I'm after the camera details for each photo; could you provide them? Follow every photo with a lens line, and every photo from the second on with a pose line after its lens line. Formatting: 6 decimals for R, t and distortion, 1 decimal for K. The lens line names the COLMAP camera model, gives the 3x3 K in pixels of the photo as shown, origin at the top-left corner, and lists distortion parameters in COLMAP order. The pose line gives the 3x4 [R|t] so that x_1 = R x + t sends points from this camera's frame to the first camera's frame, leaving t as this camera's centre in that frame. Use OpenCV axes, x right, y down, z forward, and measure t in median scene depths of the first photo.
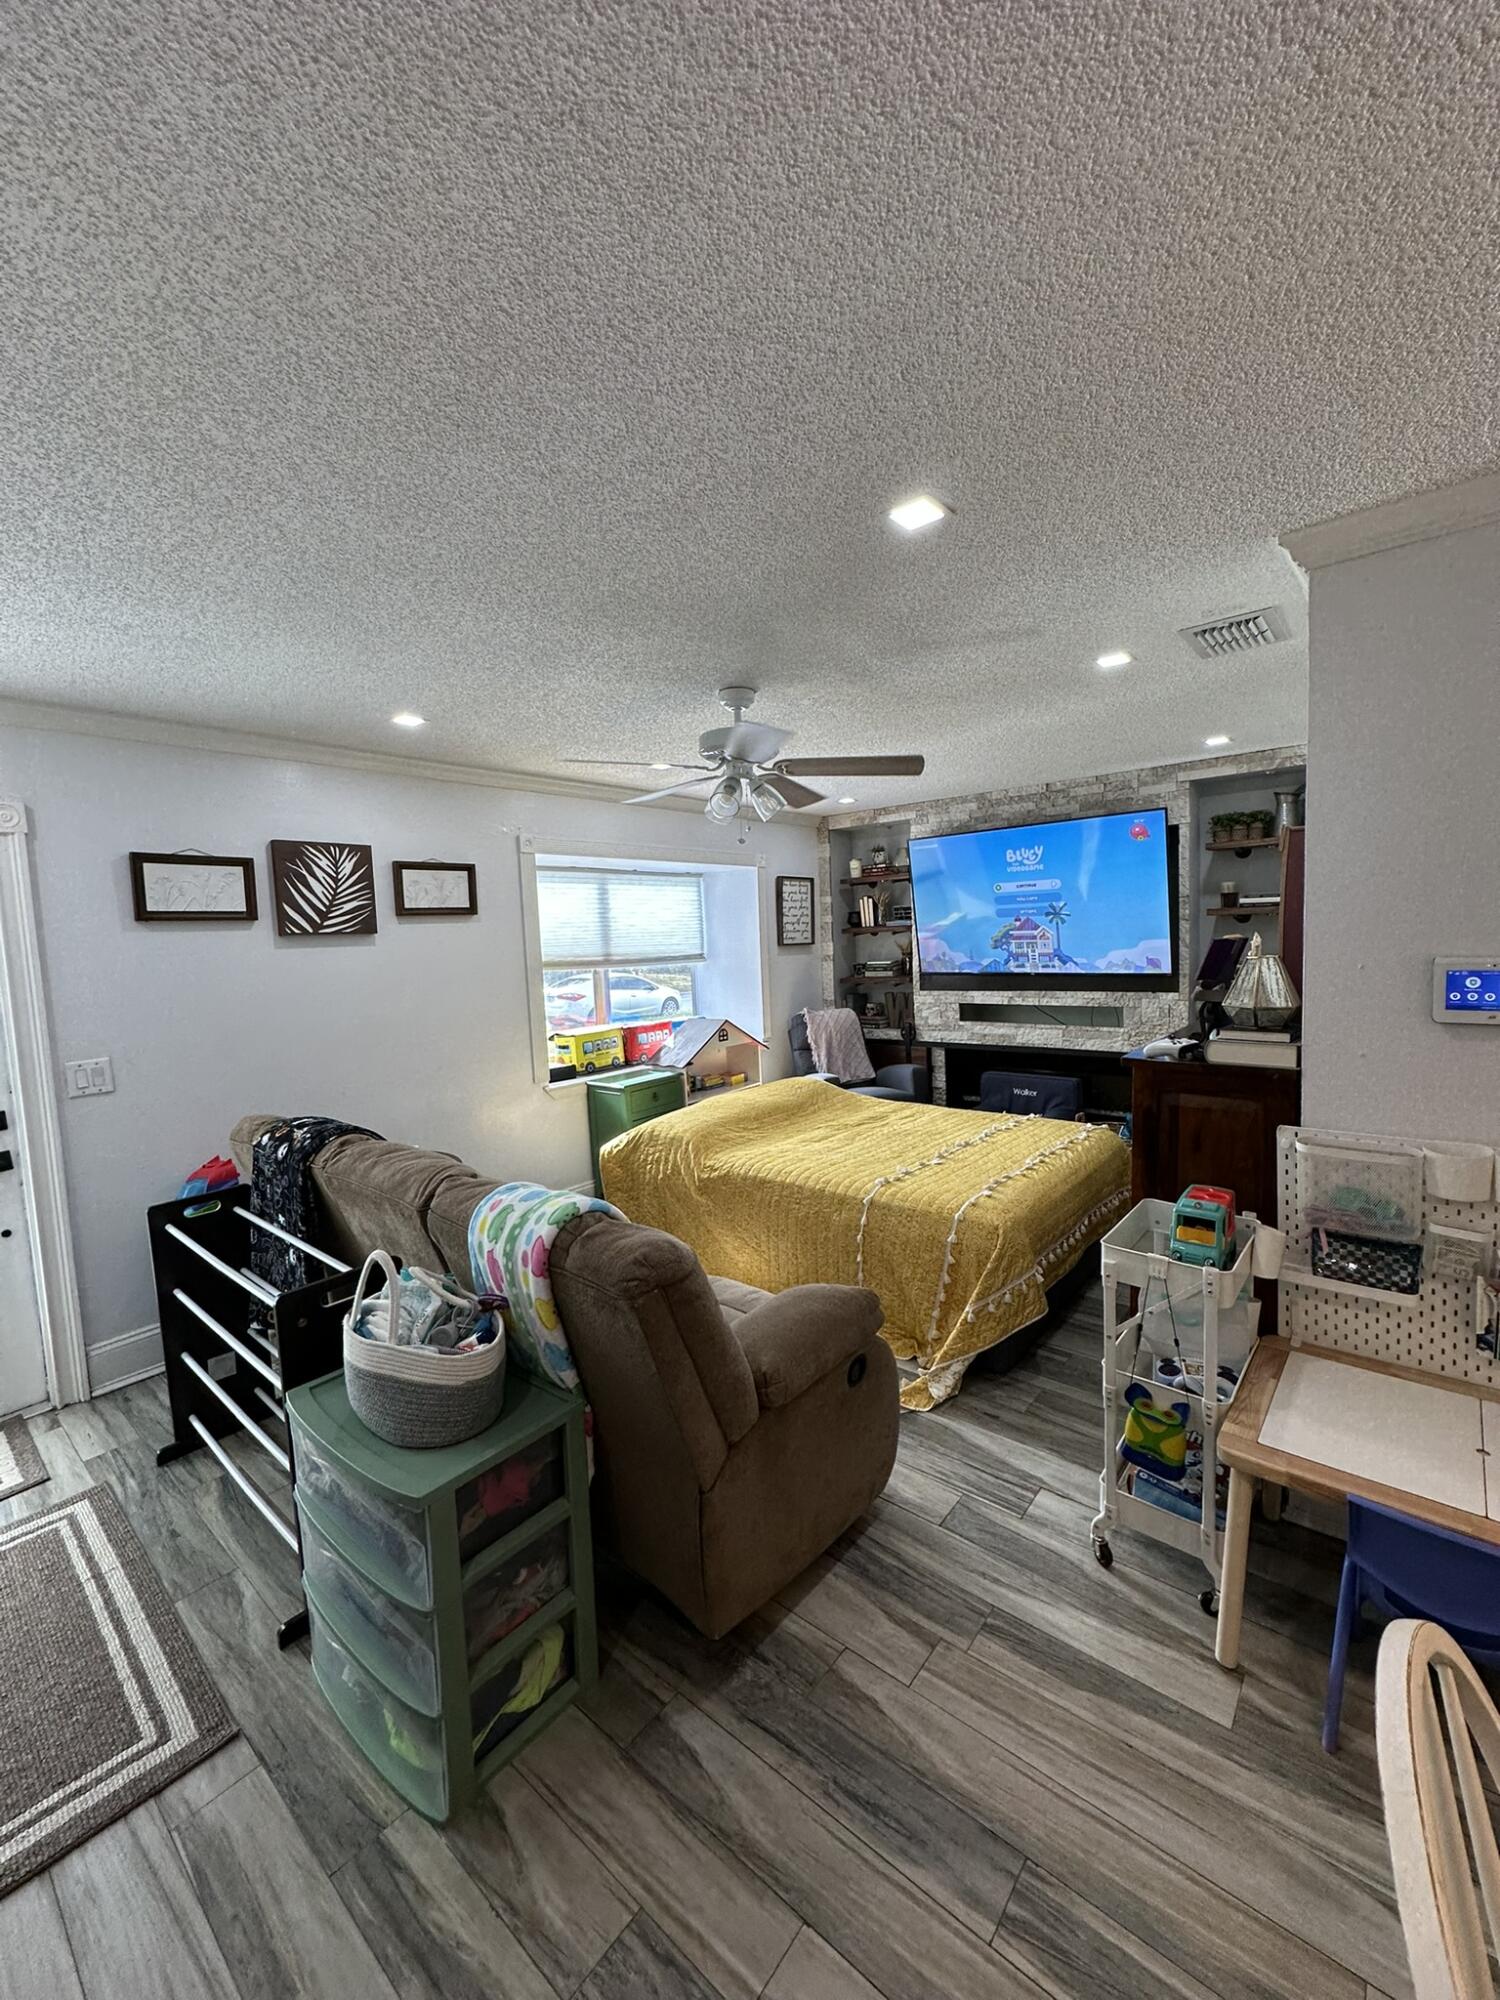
lens RADIAL K [[792.1, 0, 750.0], [0, 792.1, 1000.0], [0, 0, 1]] dist [-0.001266, -0.000135]
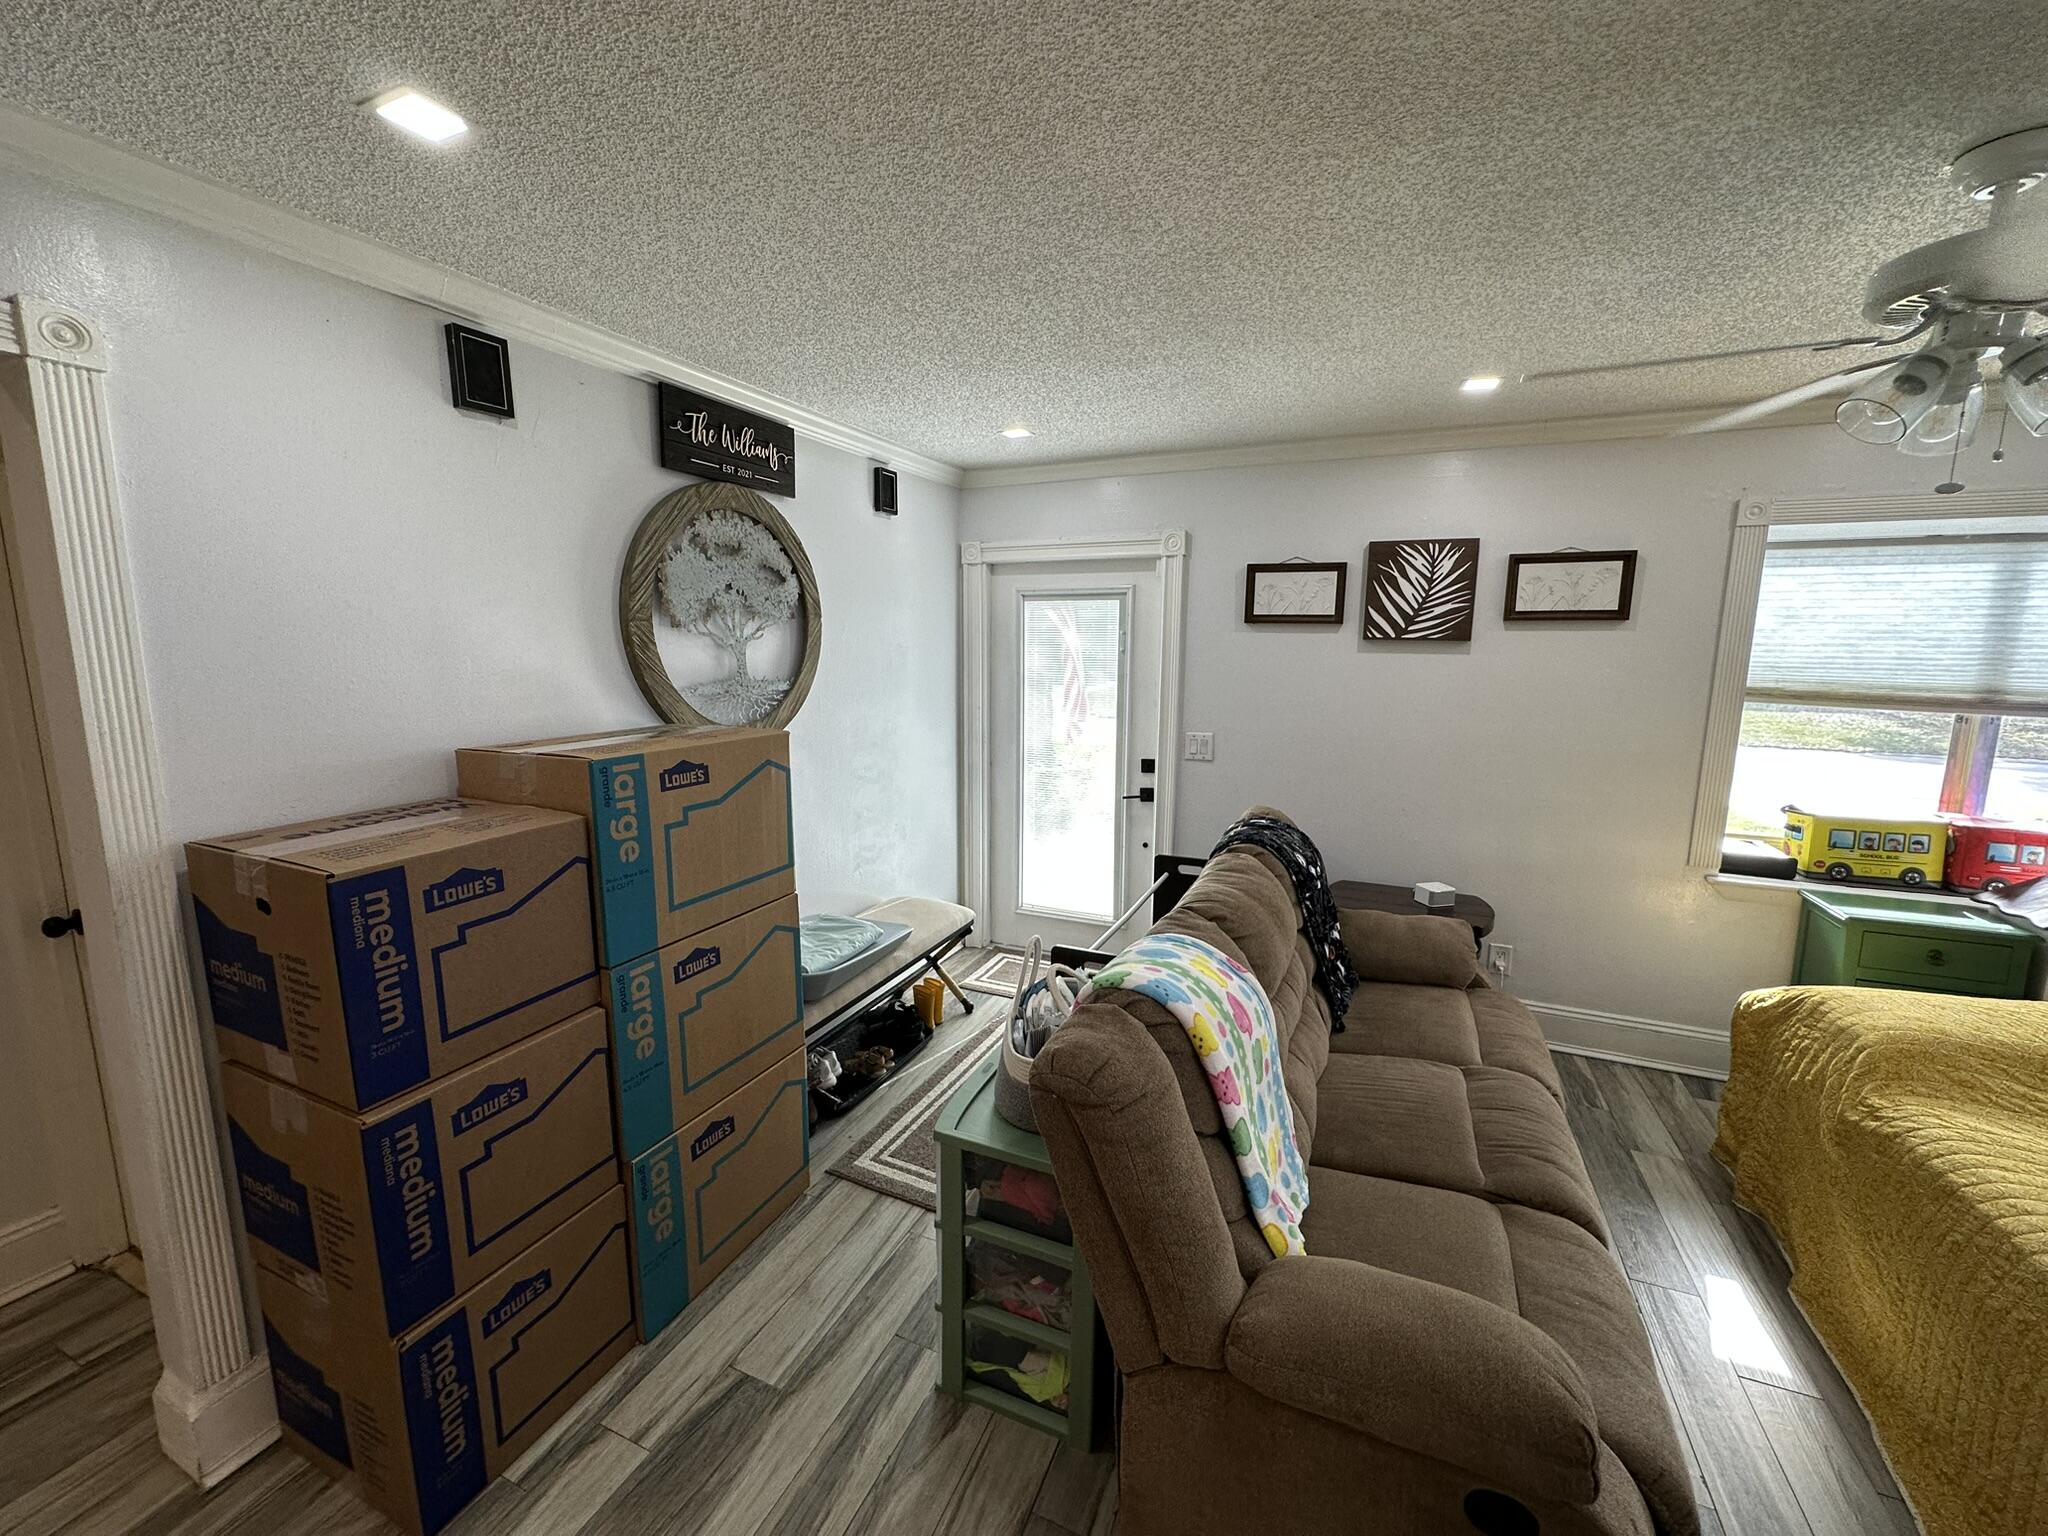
lens RADIAL K [[811.1, 0, 1024.0], [0, 811.1, 768.0], [0, 0, 1]] dist [-0.001266, -0.000135]
pose [[0.288681, 0.197863, -0.936757, 0.255725], [-0.097351, 0.979408, 0.176871, -0.058525], [0.952463, 0.040135, 0.301998, 0.274141]]
